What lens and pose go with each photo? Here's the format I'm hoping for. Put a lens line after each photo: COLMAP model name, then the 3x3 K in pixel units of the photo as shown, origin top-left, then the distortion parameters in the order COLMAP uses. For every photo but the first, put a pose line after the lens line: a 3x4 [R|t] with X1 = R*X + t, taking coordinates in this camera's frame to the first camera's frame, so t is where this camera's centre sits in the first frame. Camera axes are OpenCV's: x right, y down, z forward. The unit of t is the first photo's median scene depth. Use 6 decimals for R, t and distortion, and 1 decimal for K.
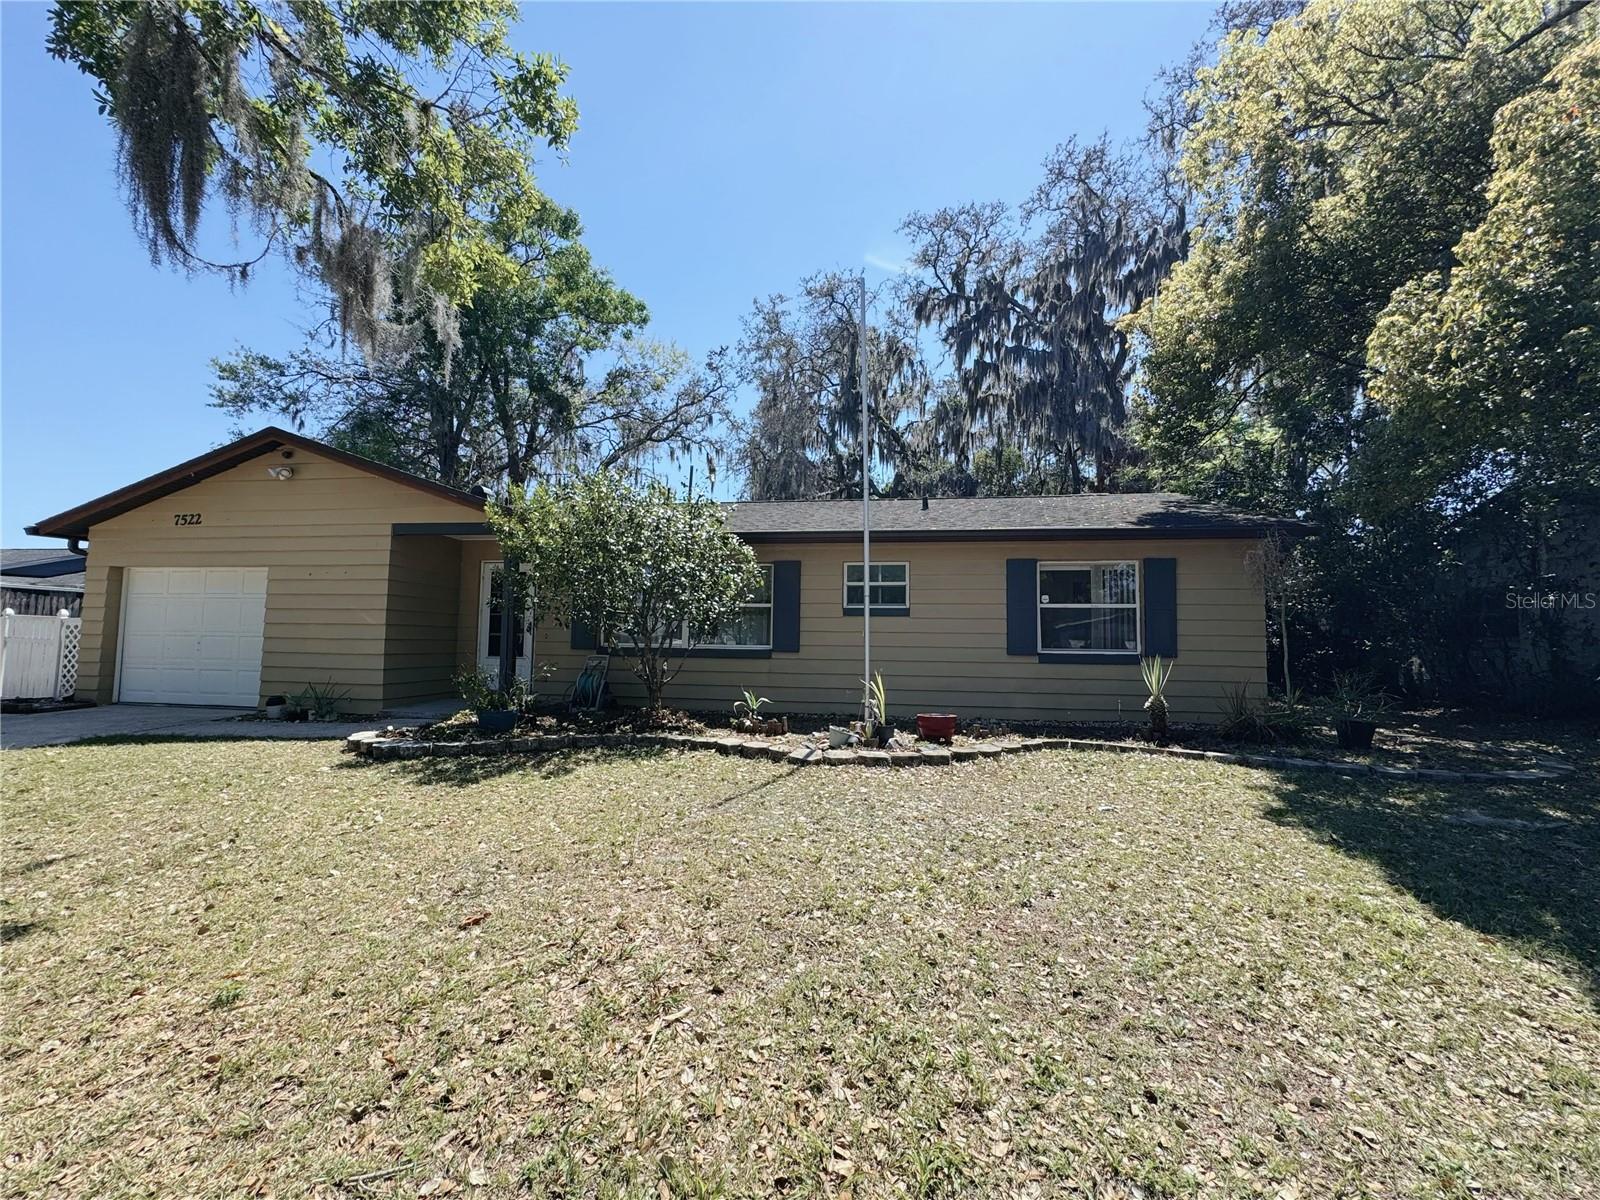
lens RADIAL K [[633.6, 0, 800.2], [0, 633.6, 608.0], [0, 0, 1]] dist [-0.005503, -0.000154]
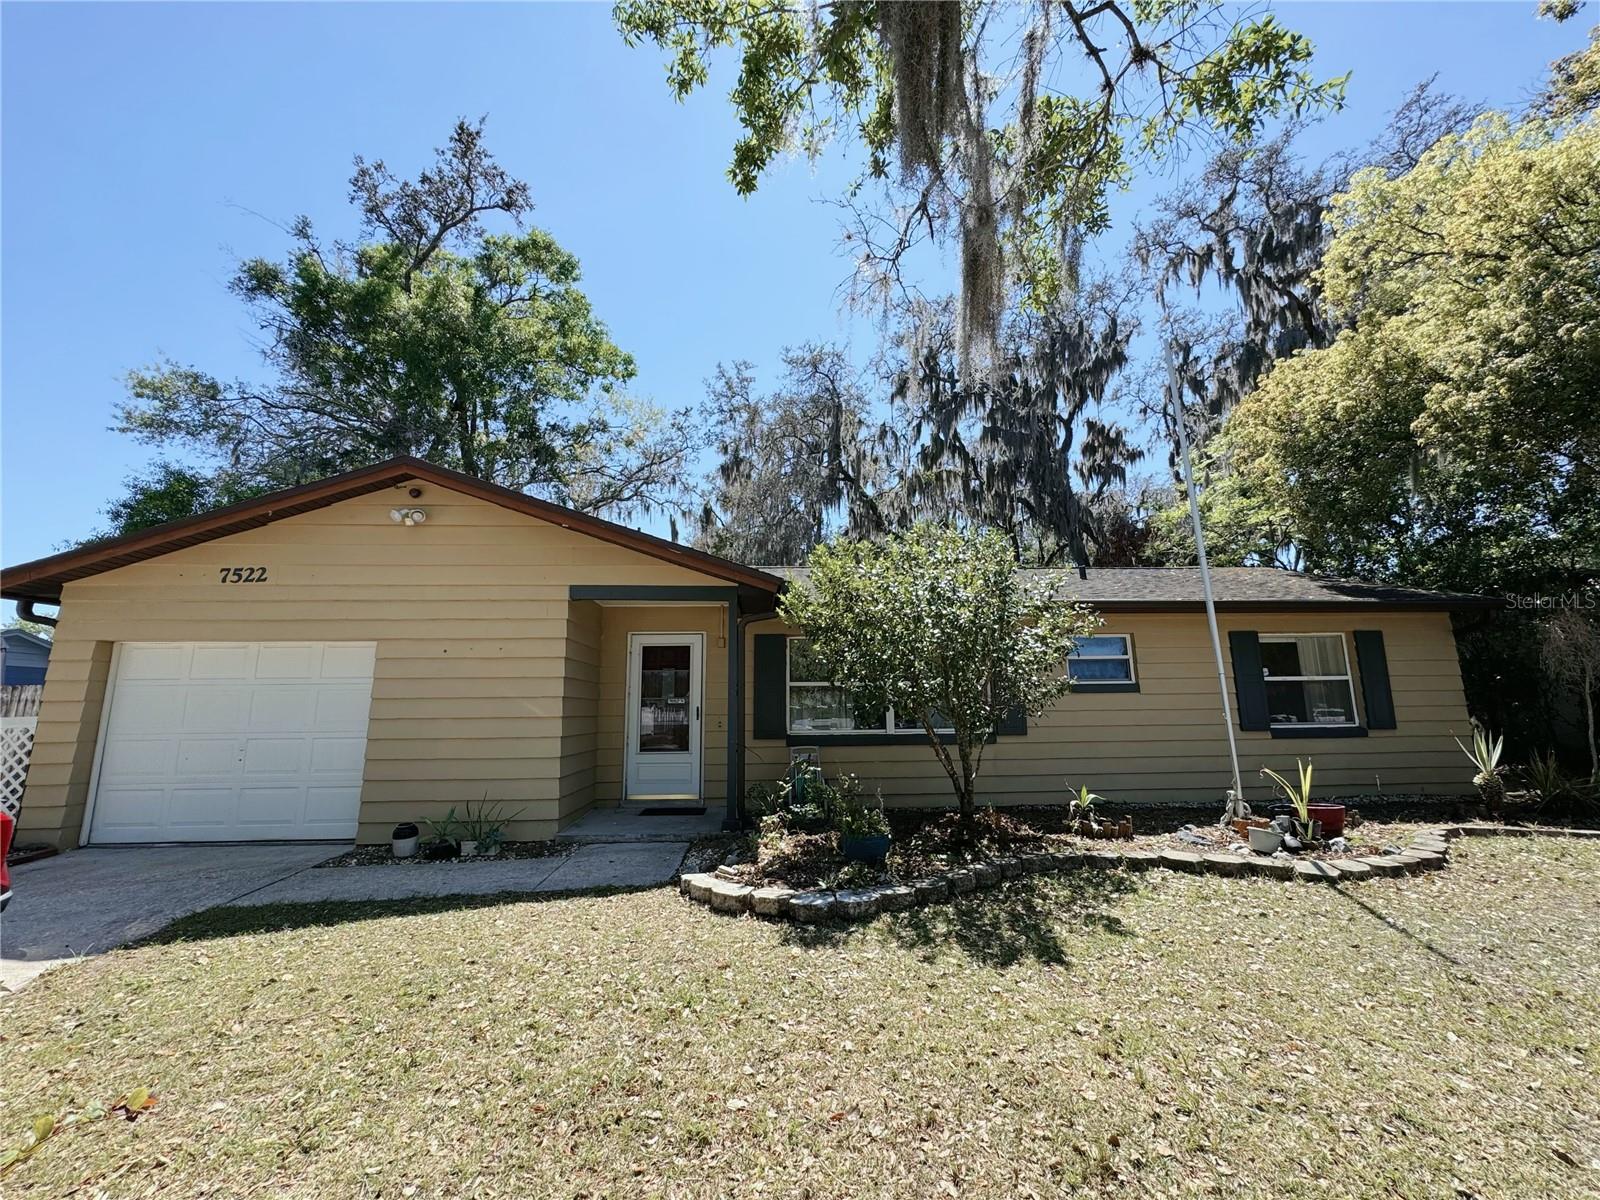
lens RADIAL K [[637.9, 0, 800.9], [0, 637.9, 601.3], [0, 0, 1]] dist [-0.001538, -0.000074]
pose [[0.978667, 0.009926, 0.205212, -0.481621], [0.013802, 0.993399, -0.113873, -0.018700], [-0.204987, 0.114276, 0.972071, 0.162308]]
